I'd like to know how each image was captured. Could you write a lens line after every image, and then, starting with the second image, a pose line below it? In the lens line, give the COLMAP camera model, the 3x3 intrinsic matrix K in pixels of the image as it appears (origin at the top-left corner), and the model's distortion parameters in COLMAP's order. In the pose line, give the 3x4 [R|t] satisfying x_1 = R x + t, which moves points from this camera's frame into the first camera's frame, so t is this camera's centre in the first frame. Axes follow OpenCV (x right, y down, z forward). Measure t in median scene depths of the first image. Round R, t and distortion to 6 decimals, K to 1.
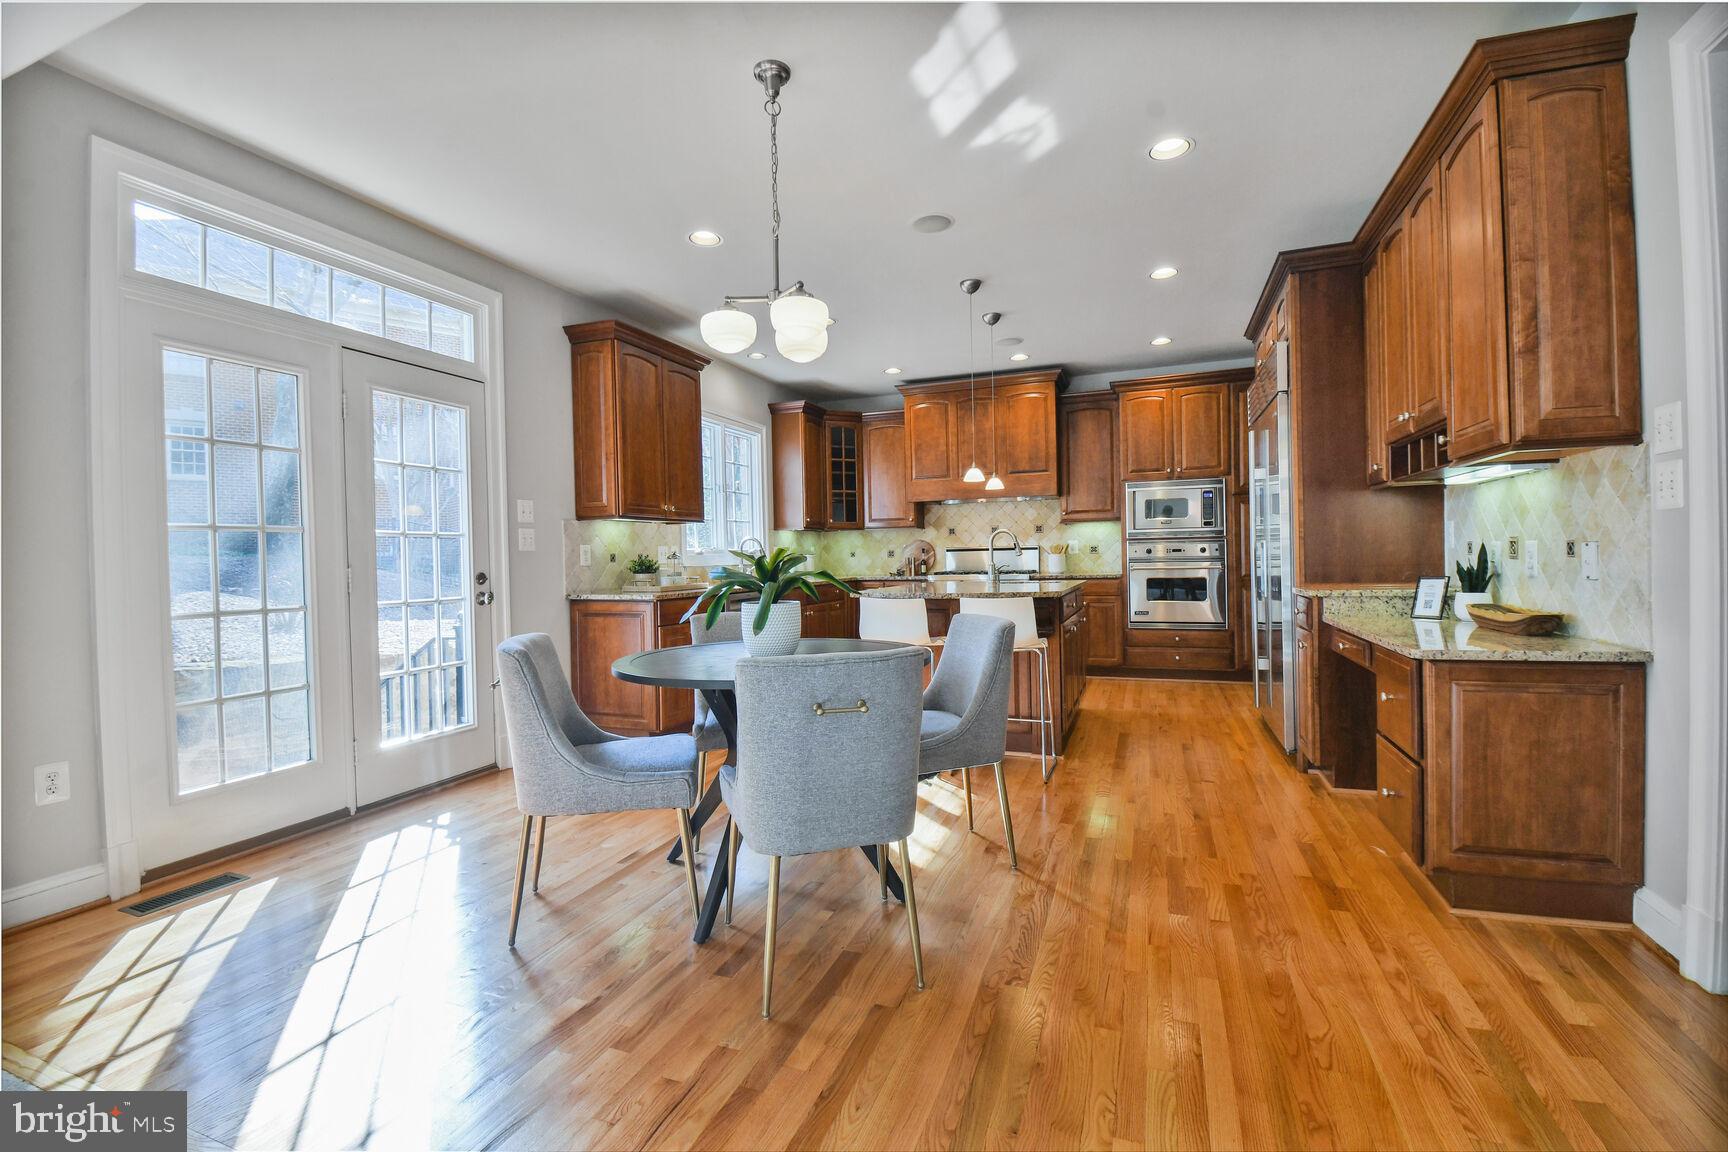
lens RADIAL K [[758.4, 0, 865.7], [0, 758.4, 565.5], [0, 0, 1]] dist [0.001463, 0.000036]
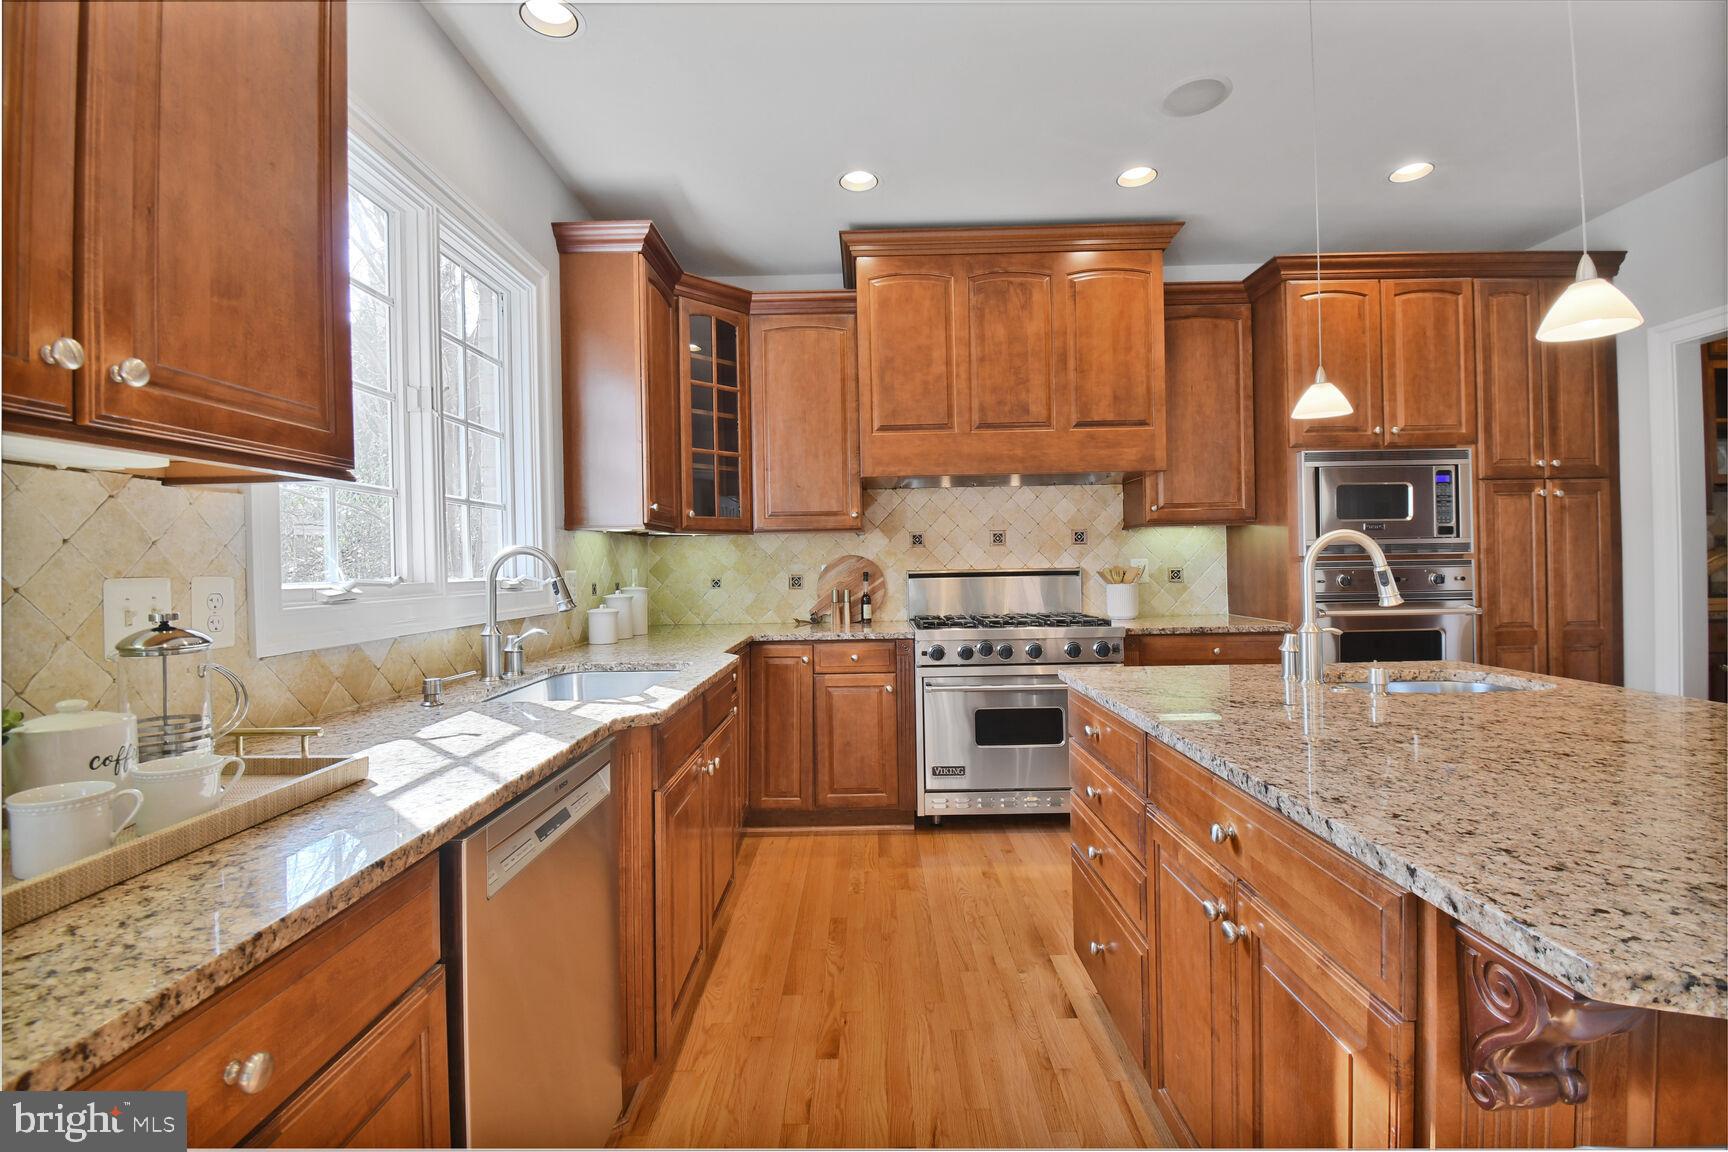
lens RADIAL K [[758.4, 0, 864.9], [0, 758.4, 565.3], [0, 0, 1]] dist [0.001463, 0.000036]
pose [[0.938960, 0.003411, 0.344010, -0.109508], [0.003601, 0.999799, -0.019743, -0.017875], [-0.344008, 0.019776, 0.938758, 0.549928]]
